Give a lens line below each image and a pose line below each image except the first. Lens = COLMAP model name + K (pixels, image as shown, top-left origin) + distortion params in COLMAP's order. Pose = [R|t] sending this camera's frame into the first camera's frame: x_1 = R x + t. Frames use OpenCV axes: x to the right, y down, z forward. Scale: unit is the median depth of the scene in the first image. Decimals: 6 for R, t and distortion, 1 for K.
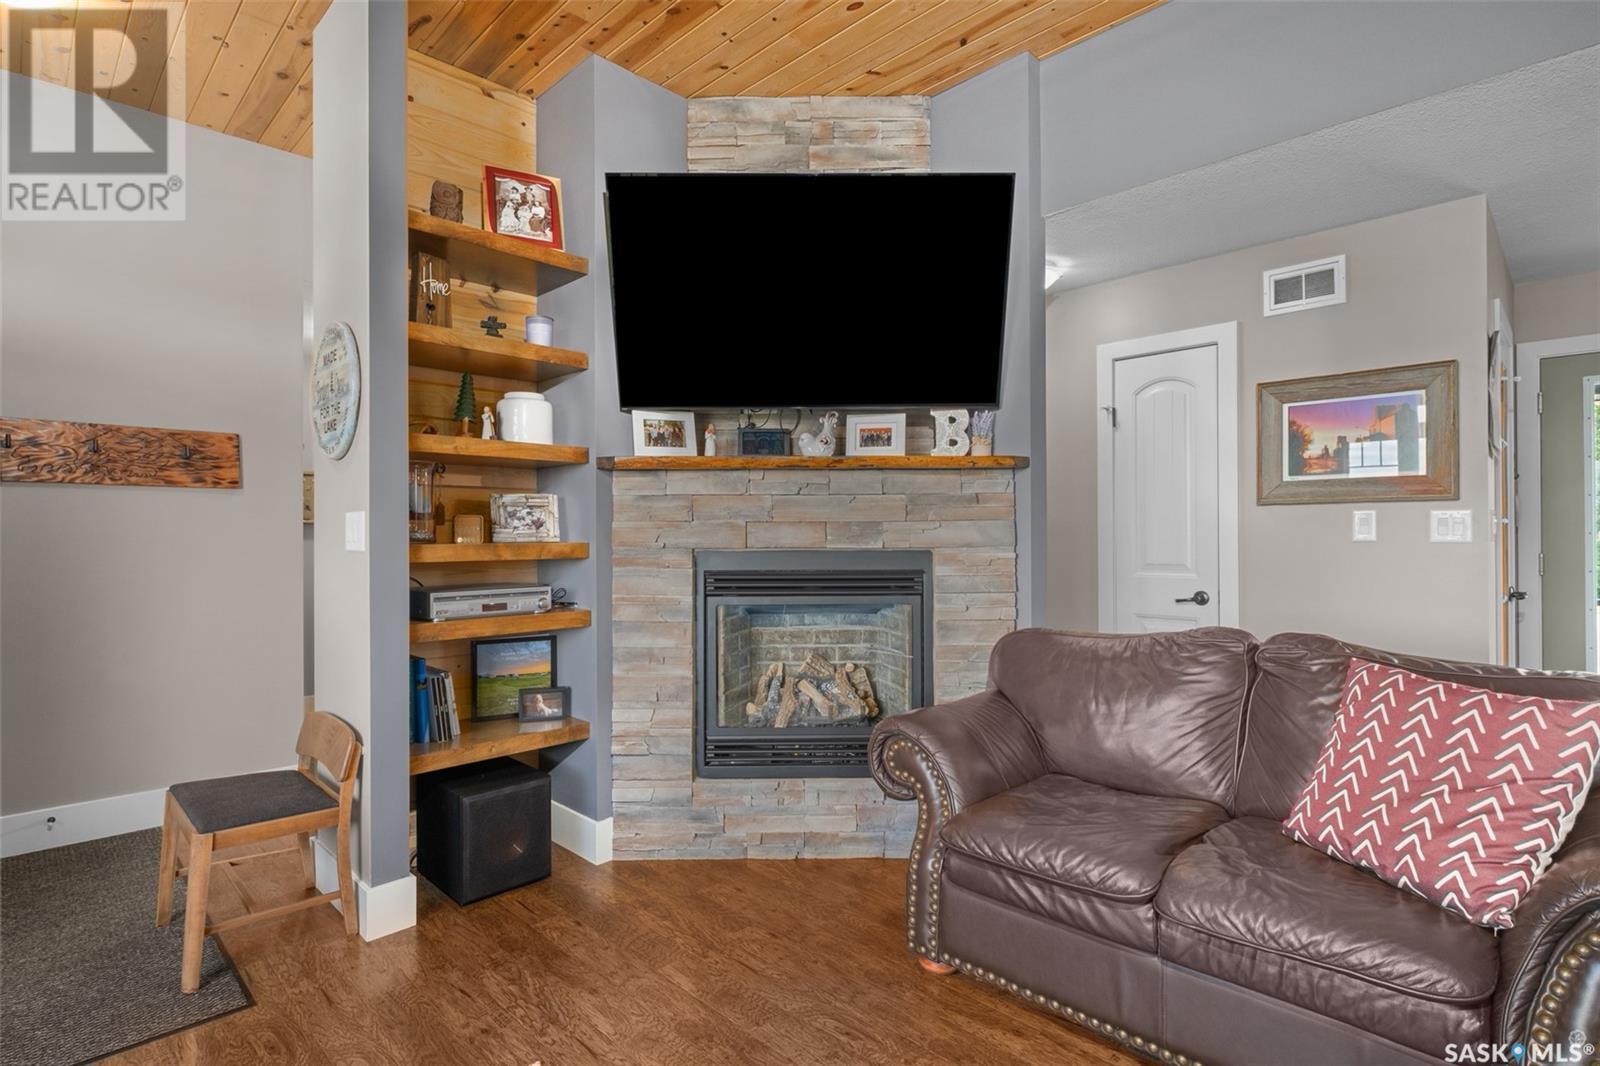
lens RADIAL K [[801.8, 0, 806.3], [0, 801.8, 530.0], [0, 0, 1]] dist [-0.002289, -0.002154]
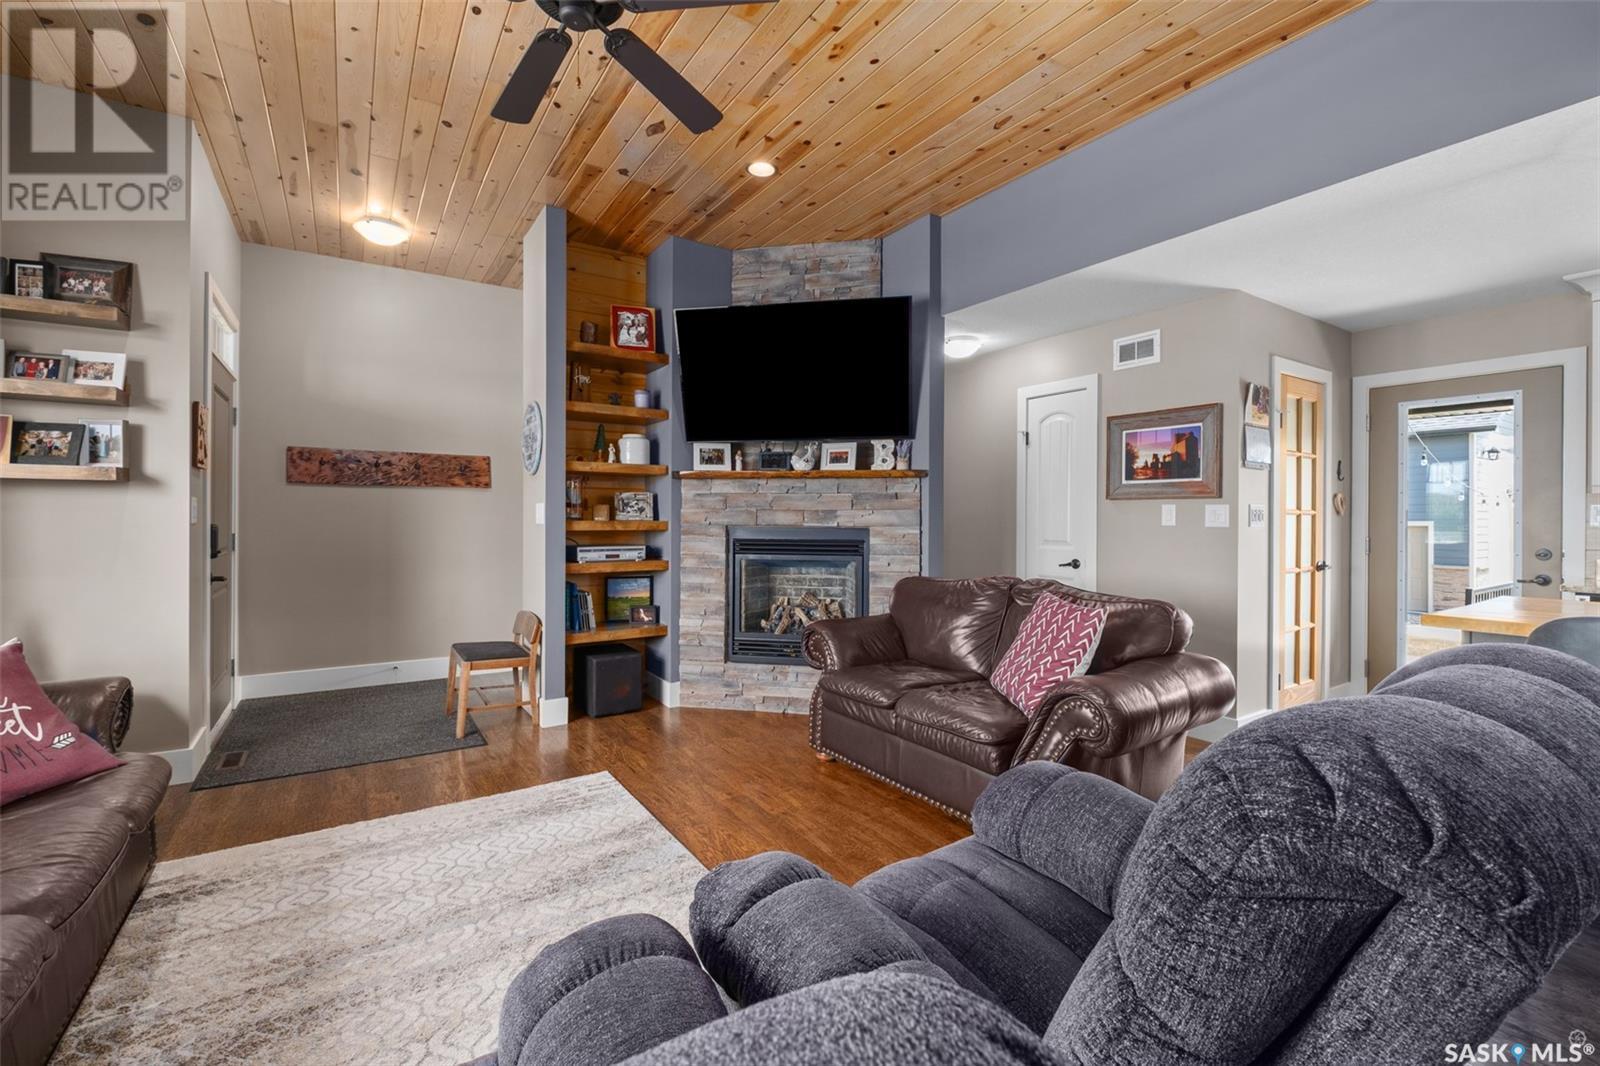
lens RADIAL K [[690.4, 0, 804.0], [0, 690.4, 518.5], [0, 0, 1]] dist [0.001824, -0.004531]
pose [[0.979039, 0.009322, -0.203459, 0.313081], [-0.008028, 0.999942, 0.007183, -0.002660], [0.203514, -0.005399, 0.979057, -0.385634]]
